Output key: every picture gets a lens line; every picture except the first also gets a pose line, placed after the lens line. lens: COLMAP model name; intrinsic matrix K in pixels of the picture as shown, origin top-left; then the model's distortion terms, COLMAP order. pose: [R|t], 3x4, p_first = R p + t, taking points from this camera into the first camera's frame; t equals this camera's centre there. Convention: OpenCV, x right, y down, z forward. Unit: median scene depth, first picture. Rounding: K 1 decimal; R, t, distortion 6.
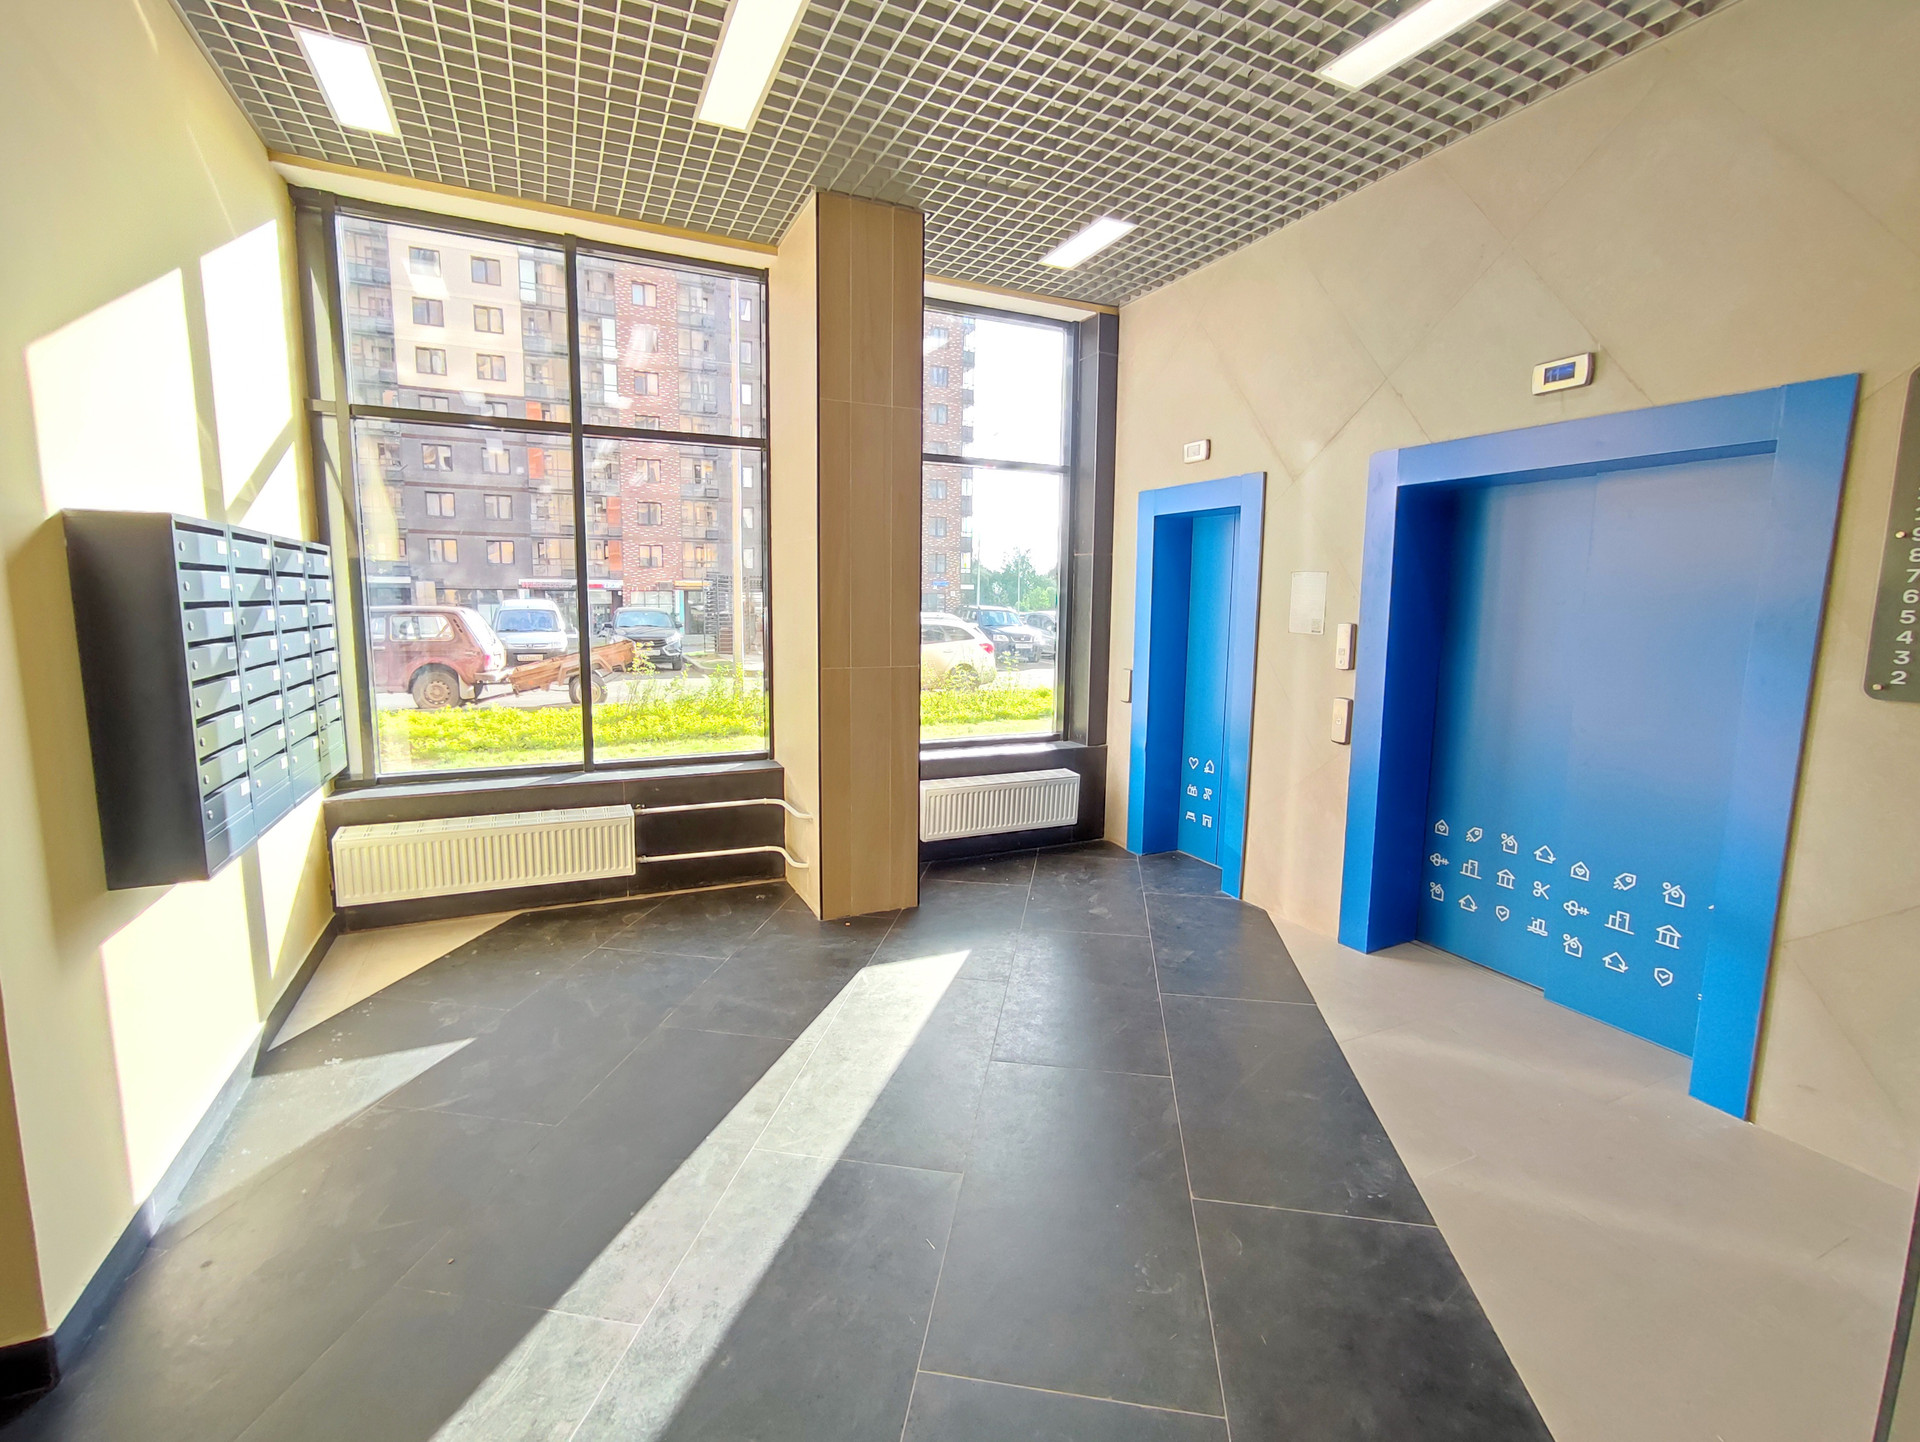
lens RADIAL K [[883.3, 0, 968.6], [0, 883.3, 714.0], [0, 0, 1]] dist [-0.006813, 0.010708]
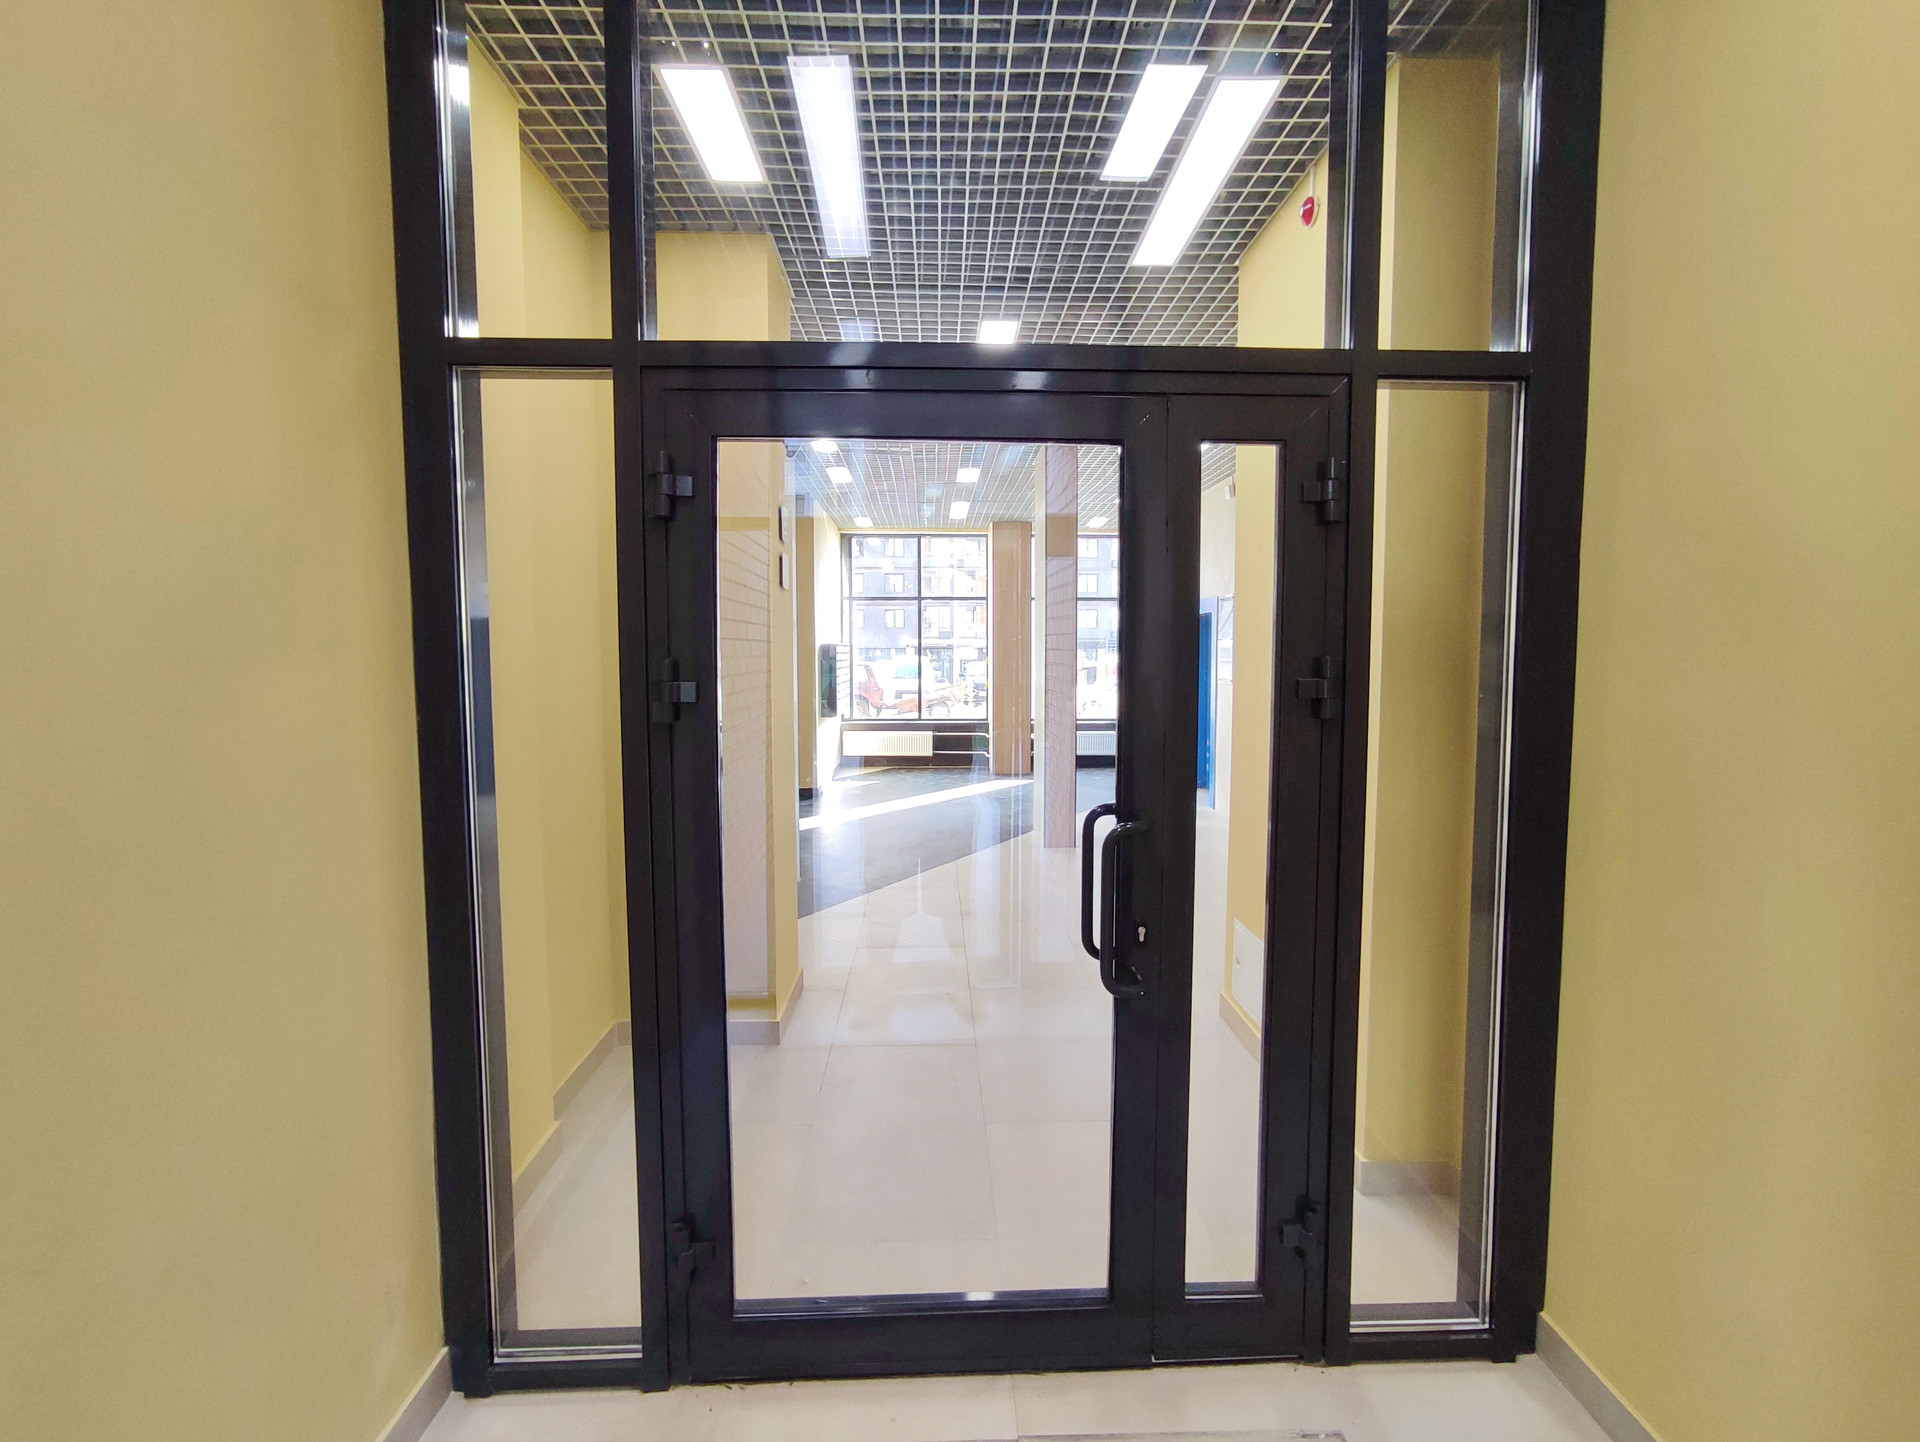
lens RADIAL K [[883.3, 0, 963.9], [0, 883.3, 719.7], [0, 0, 1]] dist [-0.006813, 0.010708]
pose [[0.919248, 0.015832, -0.393359, 0.806910], [-0.036995, 0.998243, -0.046277, 0.191061], [0.391936, 0.057092, 0.918219, -1.522219]]
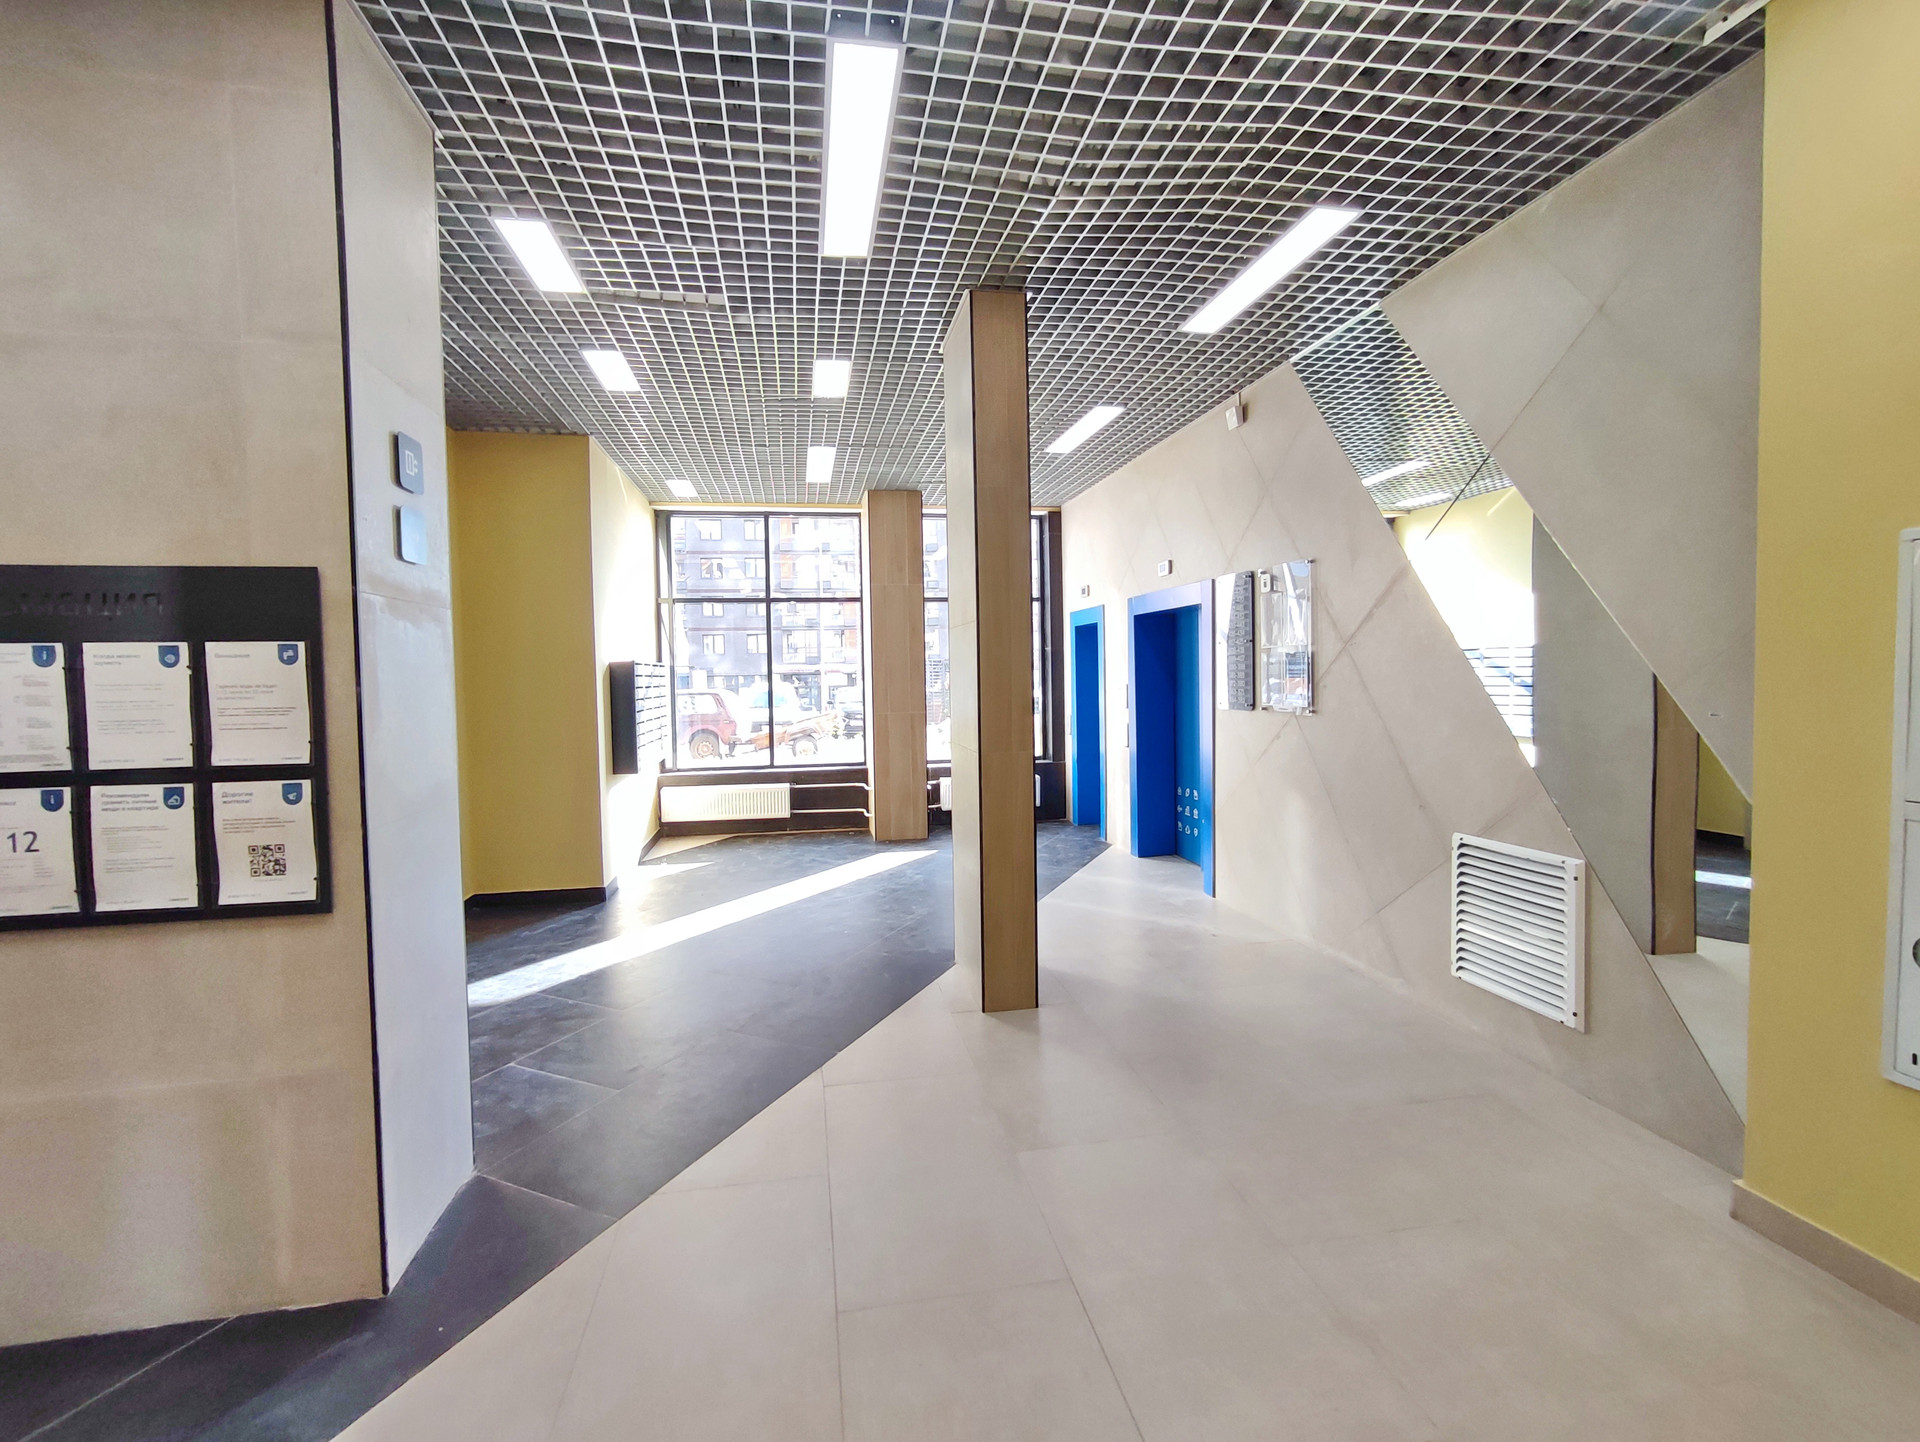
lens RADIAL K [[883.3, 0, 962.2], [0, 883.3, 713.0], [0, 0, 1]] dist [-0.006813, 0.010708]
pose [[0.966325, -0.018167, -0.256681, 0.517553], [-0.003915, 0.996351, -0.085256, 0.113004], [0.257293, 0.083390, 0.962729, -0.845839]]
